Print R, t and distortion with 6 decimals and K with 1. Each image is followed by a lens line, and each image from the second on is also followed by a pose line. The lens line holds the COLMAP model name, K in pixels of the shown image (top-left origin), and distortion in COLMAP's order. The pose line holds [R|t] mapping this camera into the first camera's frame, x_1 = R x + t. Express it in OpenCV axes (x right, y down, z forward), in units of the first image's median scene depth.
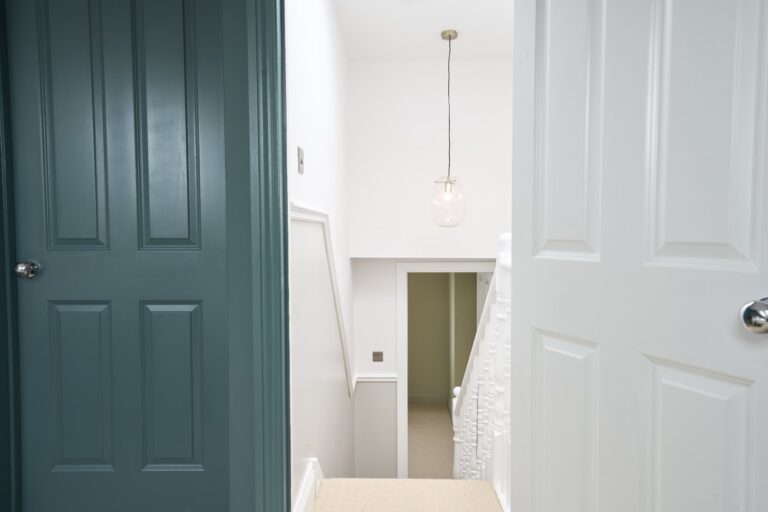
lens RADIAL K [[439.1, 0, 383.7], [0, 439.1, 248.8], [0, 0, 1]] dist [0.003219, 0.000990]
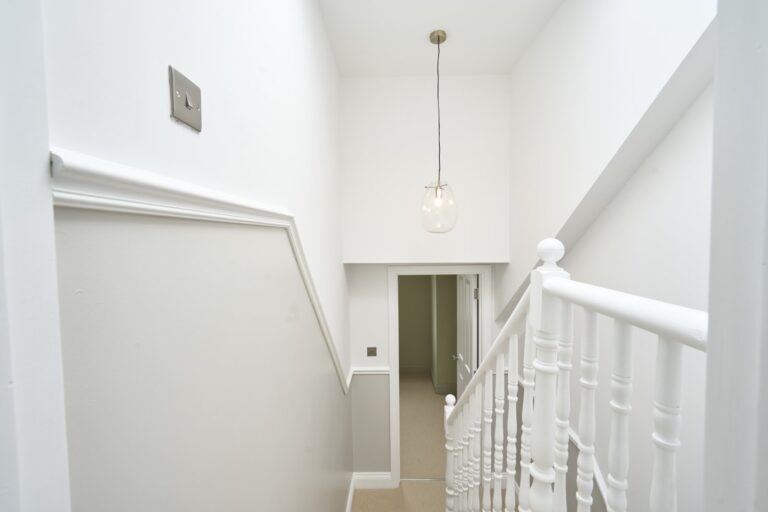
lens RADIAL K [[287.6, 0, 383.8], [0, 287.6, 248.6], [0, 0, 1]] dist [-0.000473, -0.000052]
pose [[0.999923, -0.010366, 0.006864, 0.018968], [0.010401, 0.999933, -0.005043, -0.013312], [-0.006811, 0.005114, 0.999964, 0.356617]]
